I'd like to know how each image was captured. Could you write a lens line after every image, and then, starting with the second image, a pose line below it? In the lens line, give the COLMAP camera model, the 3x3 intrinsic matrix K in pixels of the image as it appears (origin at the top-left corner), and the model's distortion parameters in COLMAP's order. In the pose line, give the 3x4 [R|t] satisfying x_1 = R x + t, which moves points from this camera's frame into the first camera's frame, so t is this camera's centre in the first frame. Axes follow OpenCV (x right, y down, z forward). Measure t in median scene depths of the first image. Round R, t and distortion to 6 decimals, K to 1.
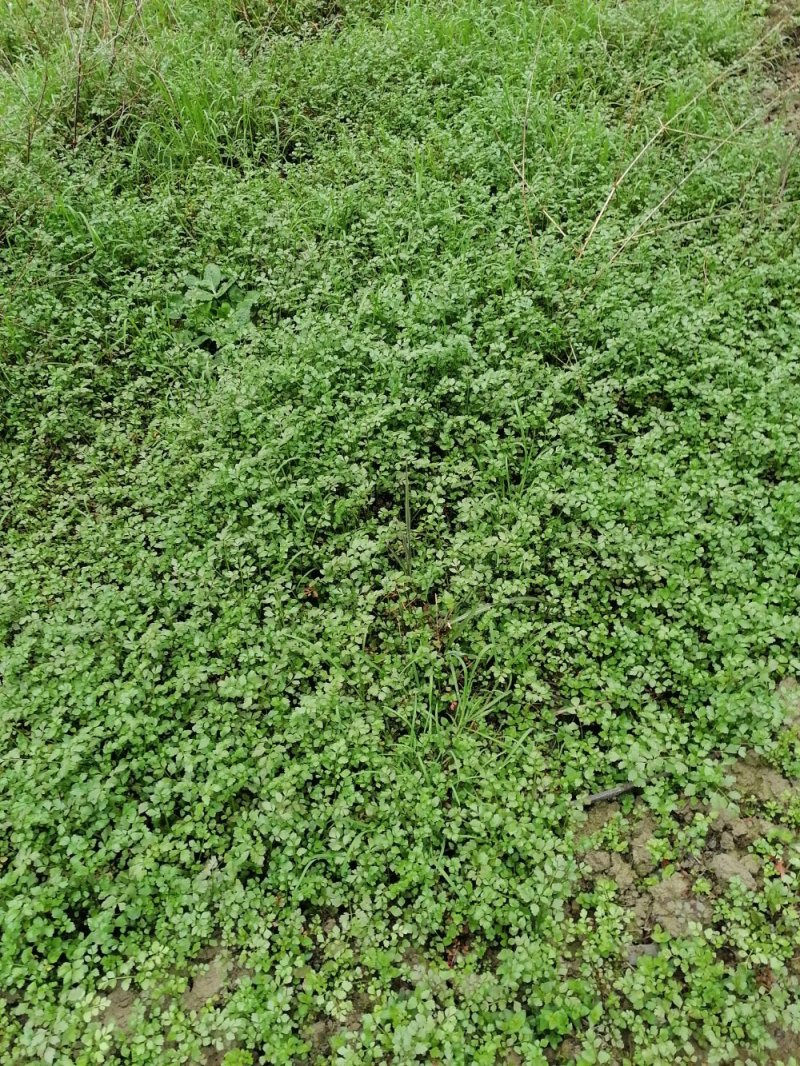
lens RADIAL K [[809.2, 0, 400.0], [0, 809.2, 533.0], [0, 0, 1]] dist [0.080774, -0.131413]
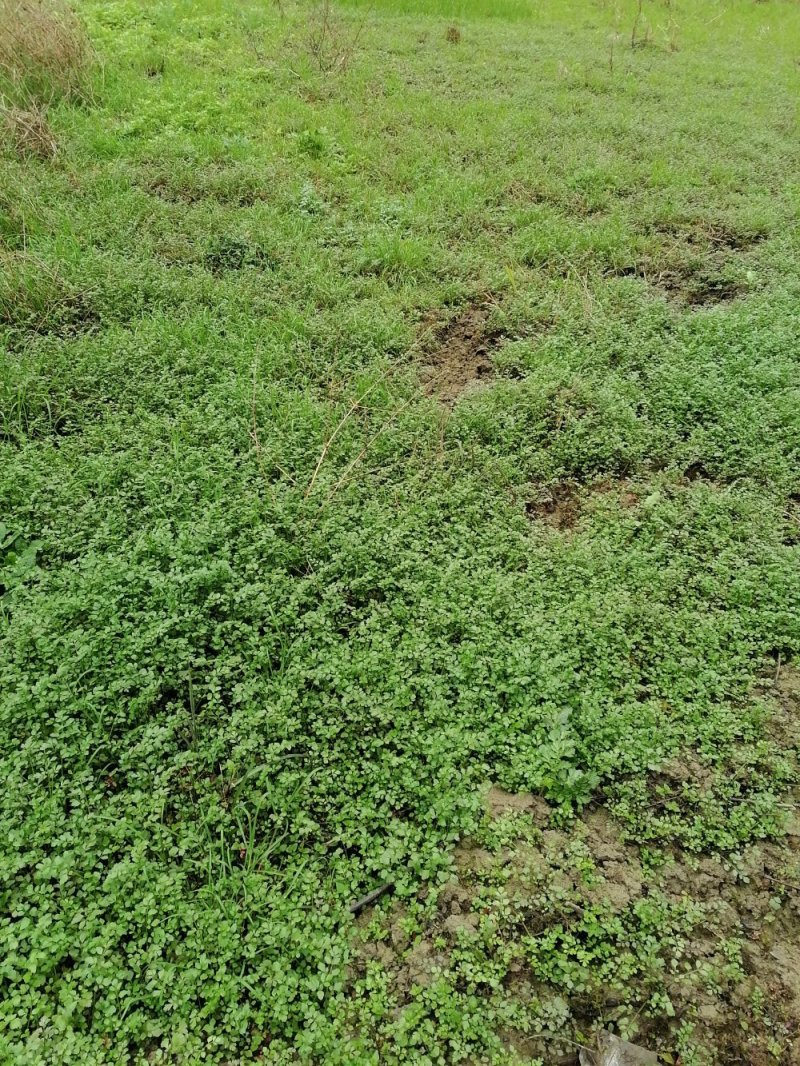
lens RADIAL K [[762.3, 0, 400.0], [0, 762.3, 533.0], [0, 0, 1]] dist [0.115036, -0.118471]
pose [[0.951651, -0.076827, 0.297420, -0.017109], [0.151811, 0.959343, -0.237939, 0.055032], [-0.267048, 0.271587, 0.924622, -0.246456]]
